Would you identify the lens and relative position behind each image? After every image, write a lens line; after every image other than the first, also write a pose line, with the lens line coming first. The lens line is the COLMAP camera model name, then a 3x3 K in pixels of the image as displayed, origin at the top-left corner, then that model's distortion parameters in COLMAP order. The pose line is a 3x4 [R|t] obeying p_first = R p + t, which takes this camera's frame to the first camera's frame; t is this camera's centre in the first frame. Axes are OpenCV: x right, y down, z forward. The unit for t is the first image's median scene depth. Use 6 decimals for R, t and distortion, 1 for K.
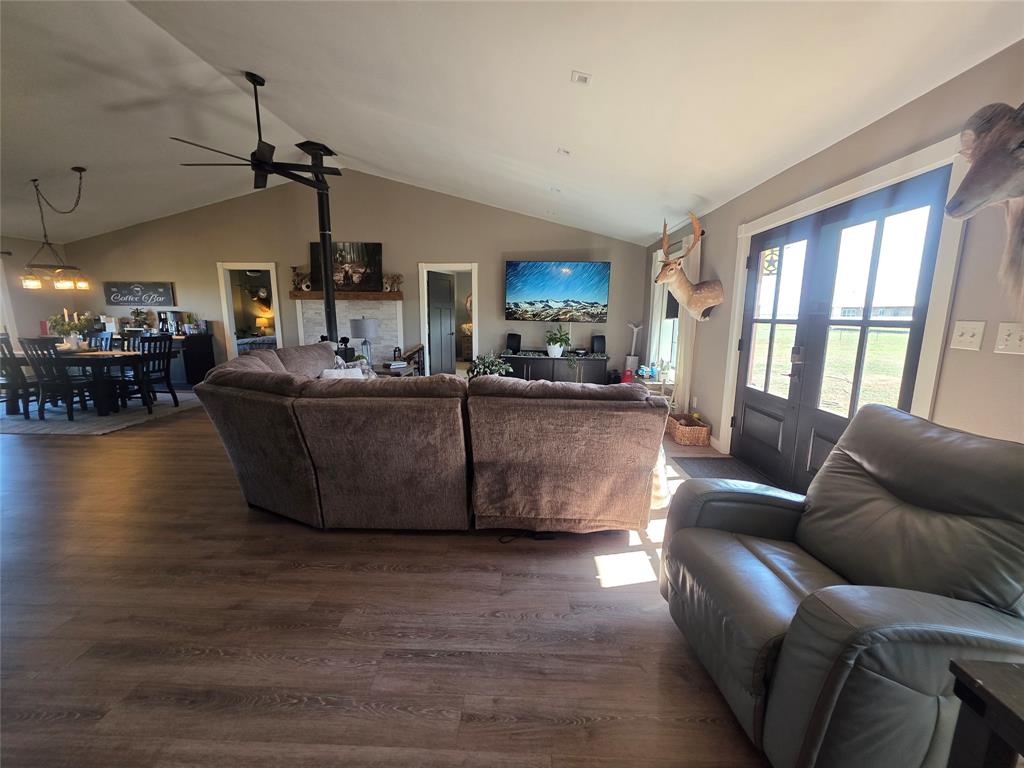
lens RADIAL K [[411.3, 0, 512.5], [0, 411.3, 385.5], [0, 0, 1]] dist [0.002301, -0.000206]
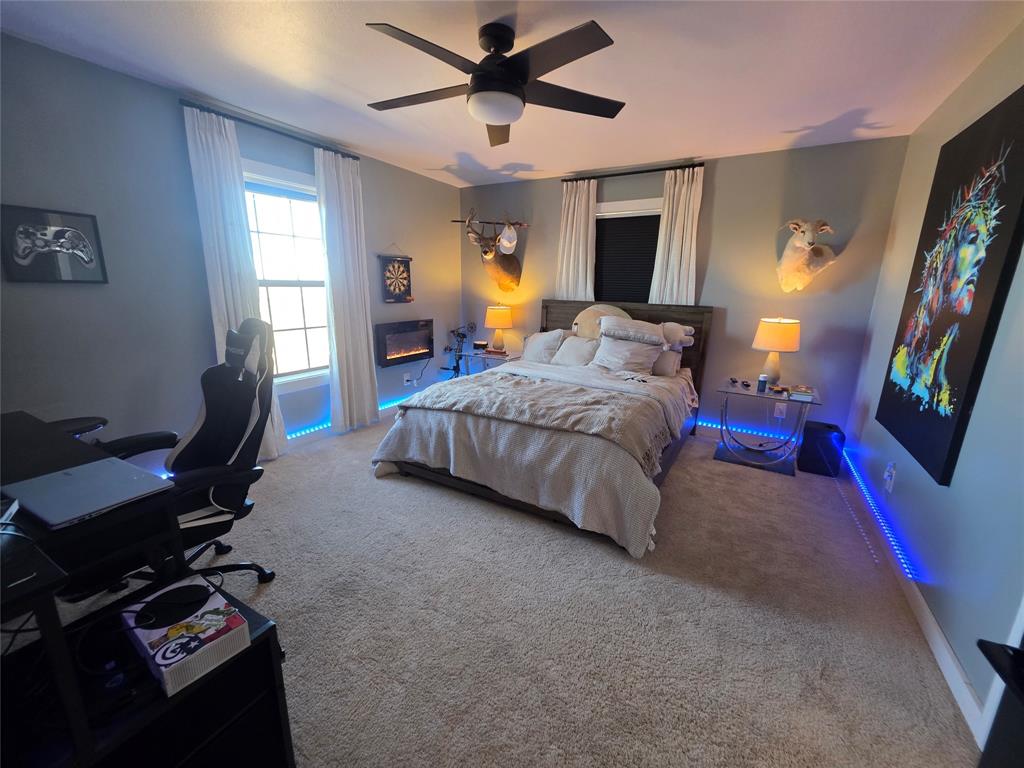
lens RADIAL K [[410.5, 0, 512.0], [0, 410.5, 384.0], [0, 0, 1]] dist [0.002071, 0.000581]
pose [[0.879360, 0.116125, -0.461780, -1.123310], [-0.090479, 0.992887, 0.077385, -0.335210], [0.467481, -0.026268, 0.883613, 1.804688]]
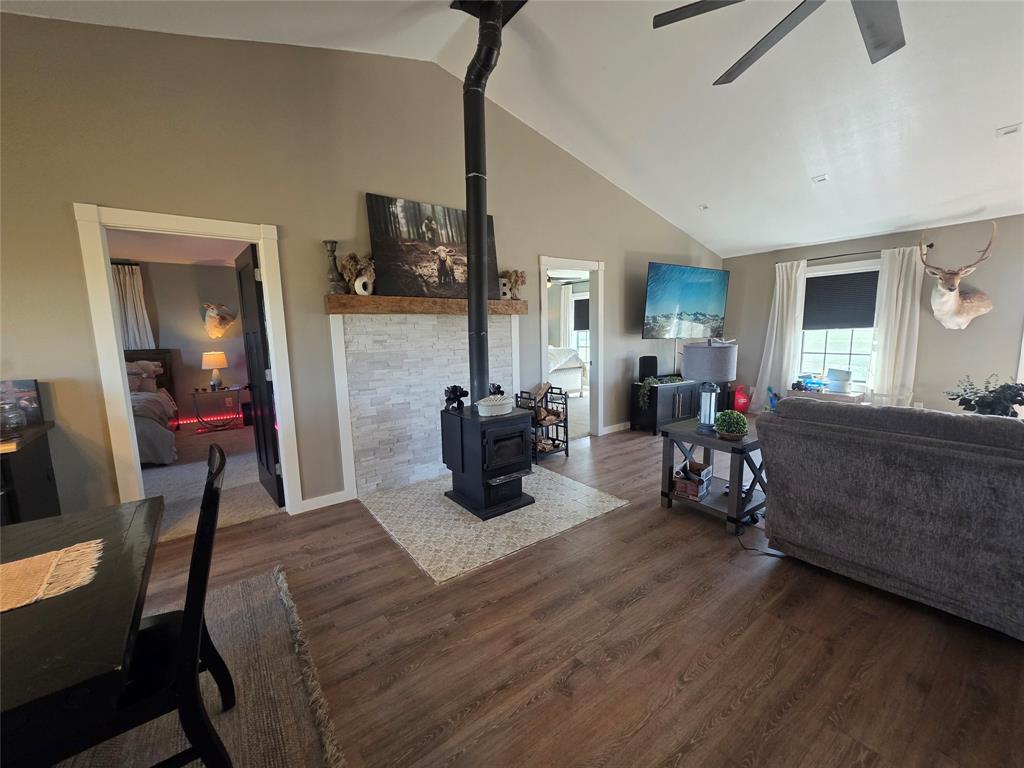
lens RADIAL K [[411.3, 0, 512.5], [0, 411.3, 385.5], [0, 0, 1]] dist [0.002301, -0.000206]
pose [[0.778597, -0.111489, 0.617541, -1.141155], [0.138167, 0.990398, 0.004602, -0.183732], [-0.612125, 0.081741, 0.786525, 0.921403]]
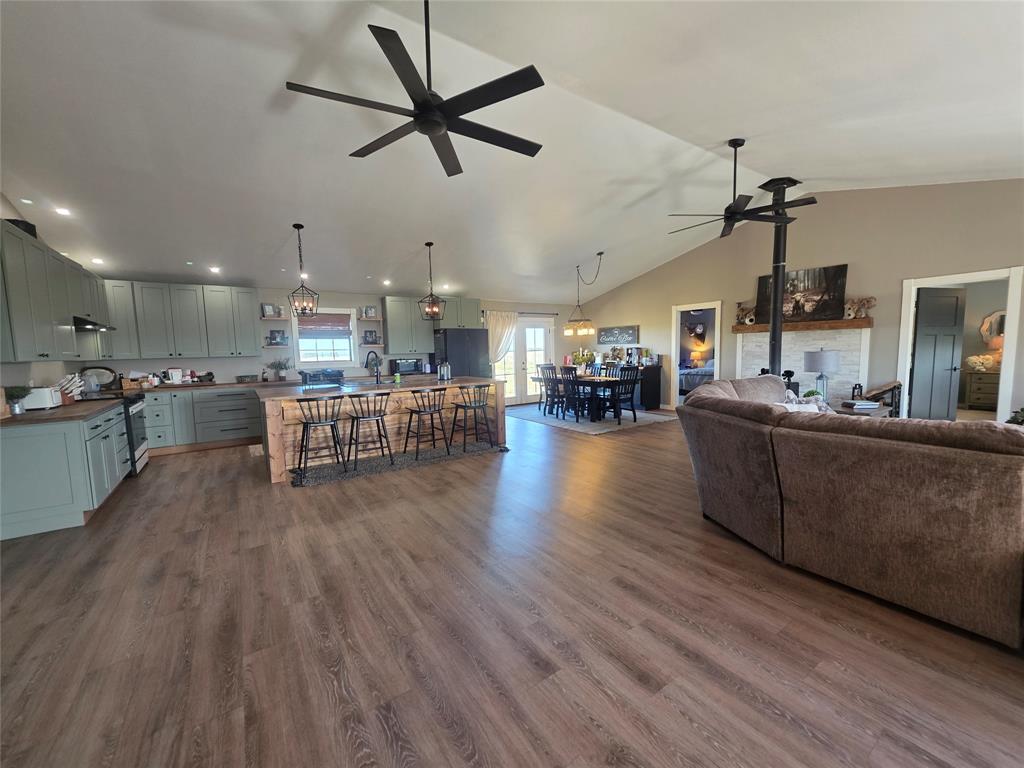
lens RADIAL K [[407.8, 0, 509.1], [0, 407.8, 386.2], [0, 0, 1]] dist [0.001751, 0.000498]
pose [[0.586689, 0.053404, -0.808050, -0.045841], [-0.115332, 0.993162, -0.018099, 0.012949], [0.801558, 0.103812, 0.588836, -0.088383]]
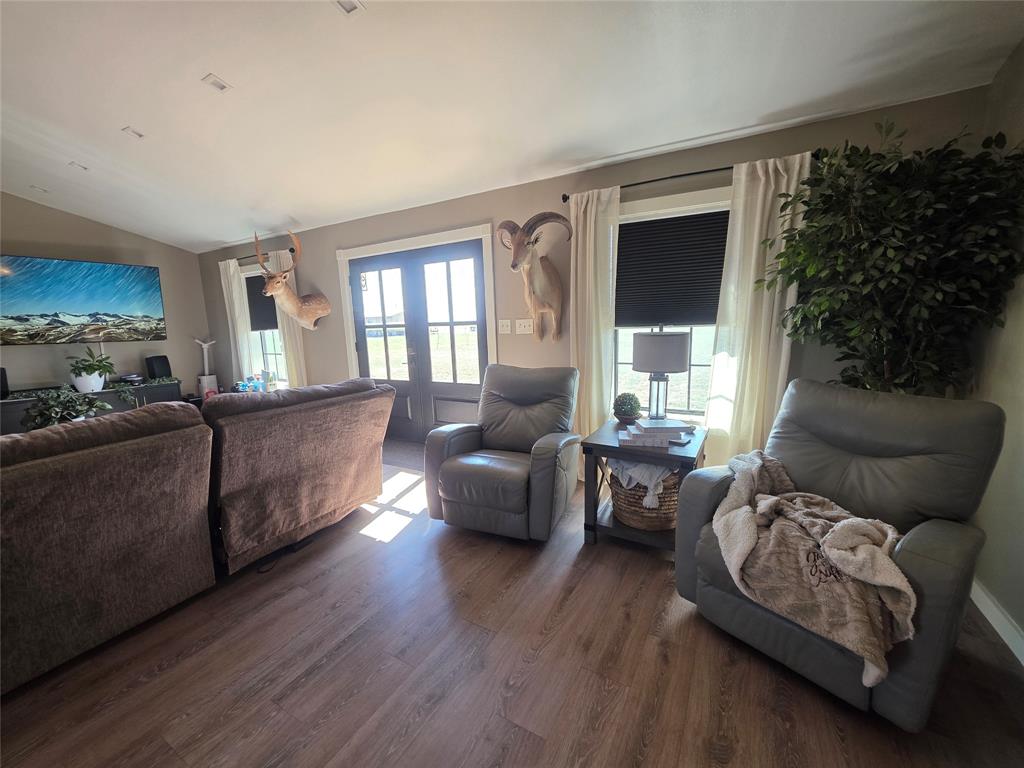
lens RADIAL K [[410.5, 0, 512.0], [0, 410.5, 384.0], [0, 0, 1]] dist [0.002071, 0.000581]
pose [[0.465273, -0.160771, 0.870445, -0.294884], [0.190158, 0.978562, 0.079096, 0.001341], [-0.864500, 0.128721, 0.485870, 0.012848]]
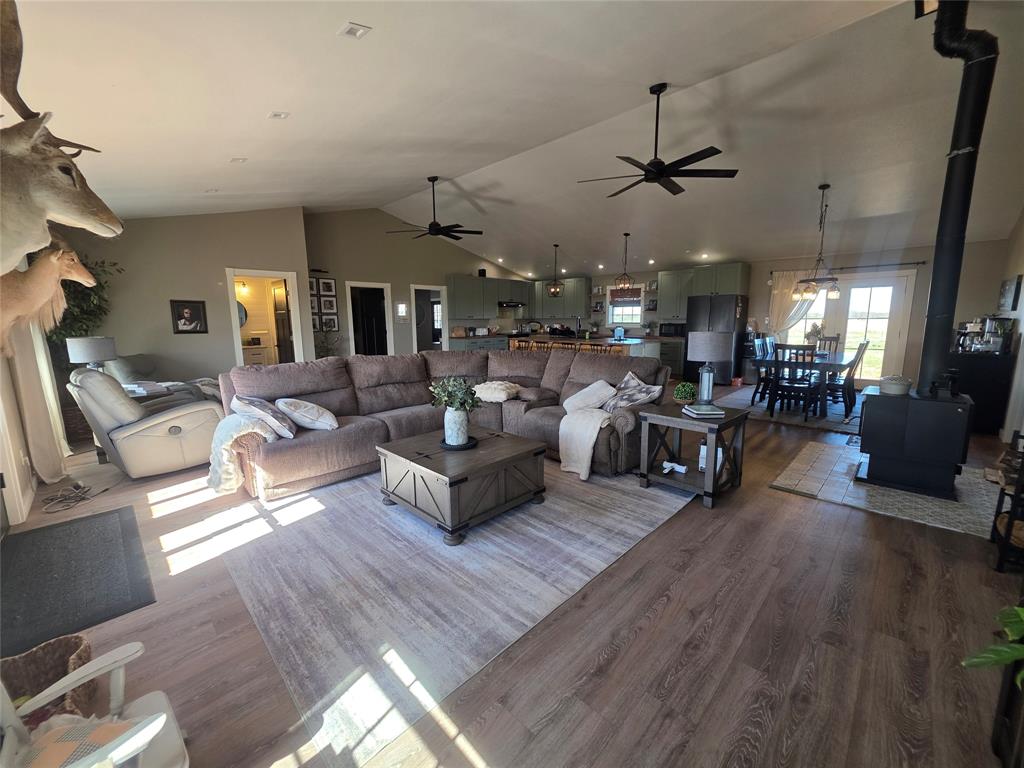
lens RADIAL K [[410.5, 0, 512.0], [0, 410.5, 384.0], [0, 0, 1]] dist [0.002071, 0.000581]
pose [[-0.672492, 0.105866, -0.732494, 0.441189], [-0.134608, 0.955714, 0.261709, -0.245643], [0.727760, 0.274597, -0.628460, 1.514531]]
